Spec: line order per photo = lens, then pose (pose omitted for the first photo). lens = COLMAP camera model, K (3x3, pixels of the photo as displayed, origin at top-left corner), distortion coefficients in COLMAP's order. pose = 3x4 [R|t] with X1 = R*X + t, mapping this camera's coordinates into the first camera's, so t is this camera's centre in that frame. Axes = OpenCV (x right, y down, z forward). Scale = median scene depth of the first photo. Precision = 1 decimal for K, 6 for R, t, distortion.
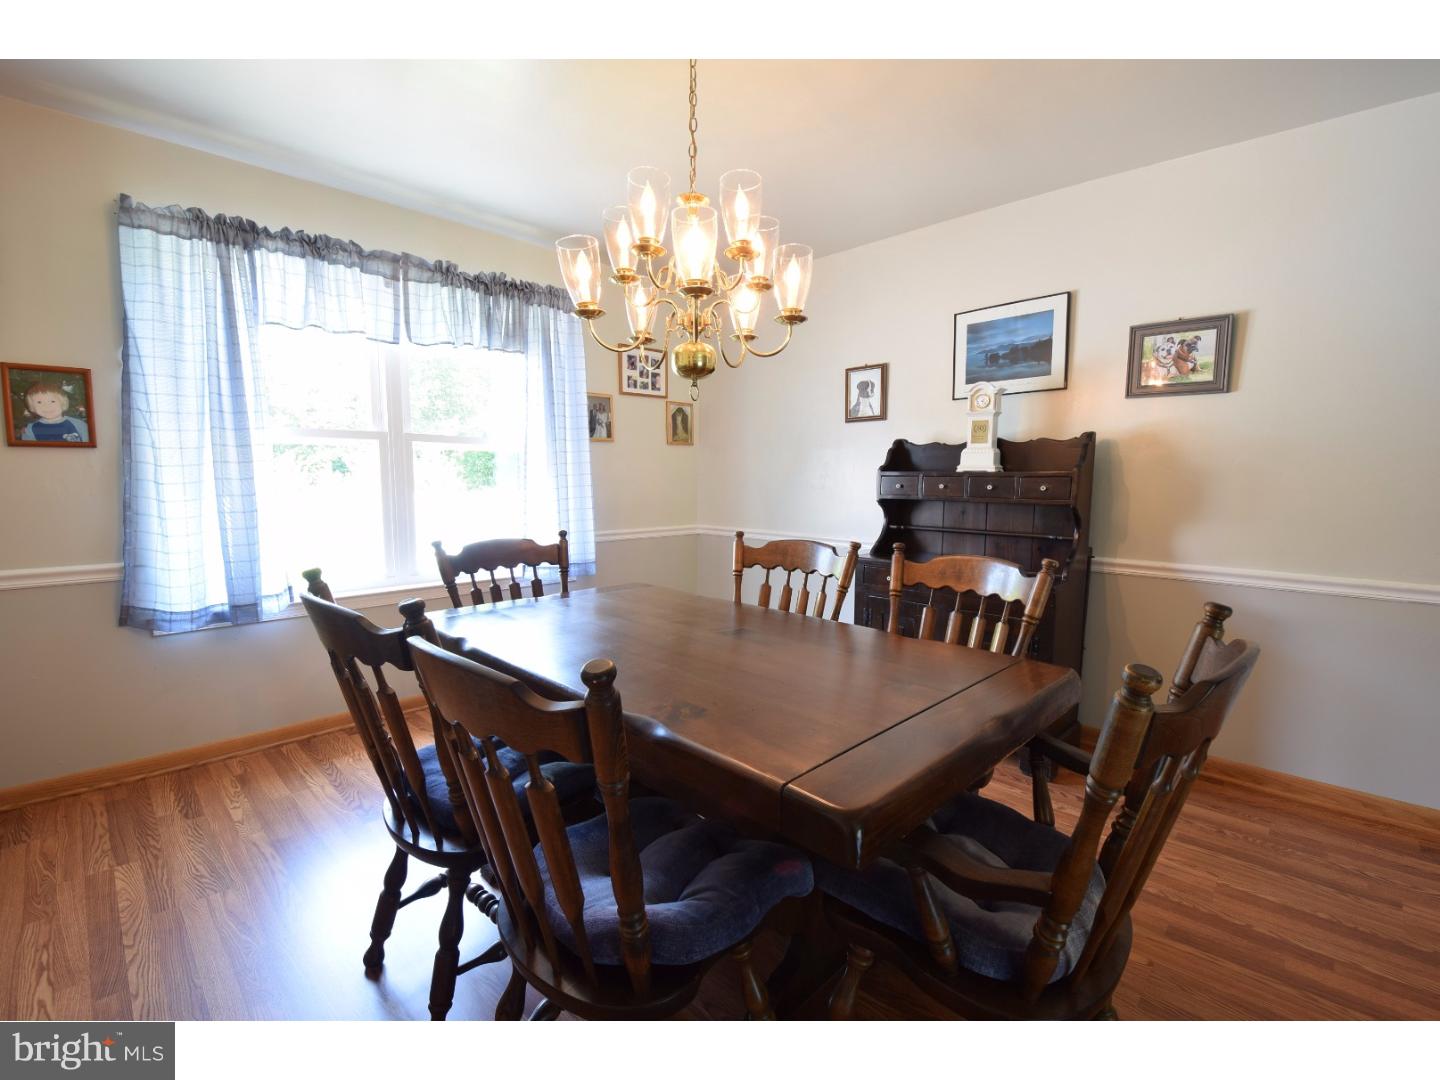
lens RADIAL K [[643.9, 0, 719.2], [0, 643.9, 541.1], [0, 0, 1]] dist [-0.018630, -0.002566]
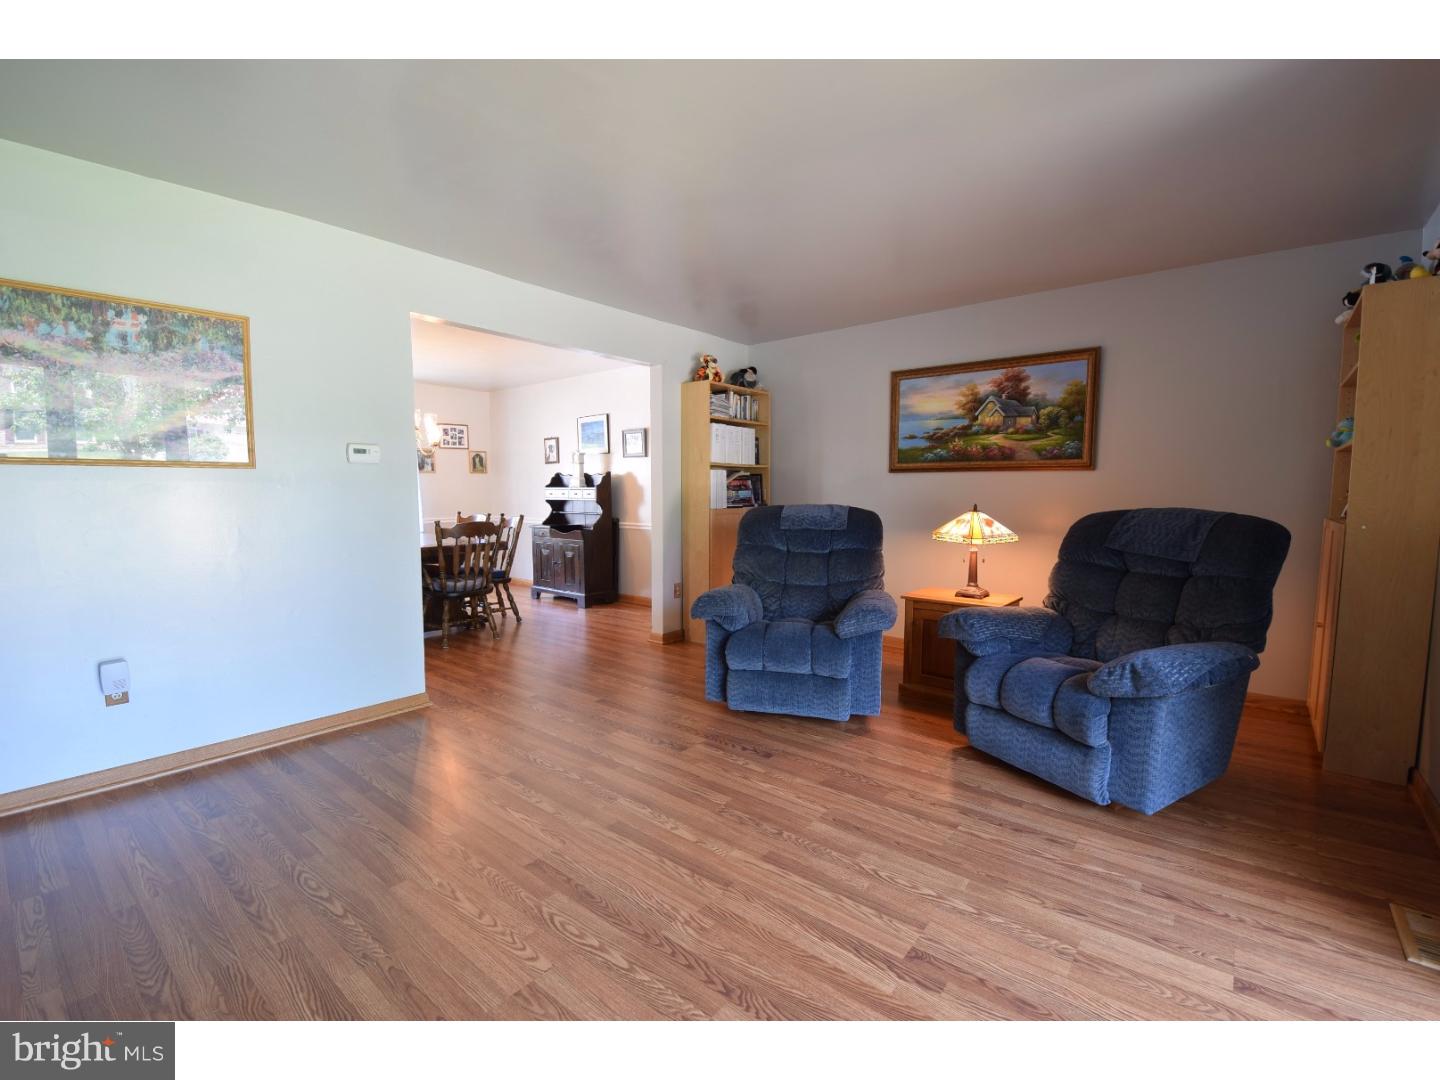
lens RADIAL K [[643.9, 0, 721.1], [0, 643.9, 542.7], [0, 0, 1]] dist [-0.018630, -0.002566]
pose [[0.995485, -0.012183, 0.094139, 0.570812], [0.013834, 0.999761, -0.016913, 0.115291], [-0.093911, 0.018139, 0.995415, -1.135060]]
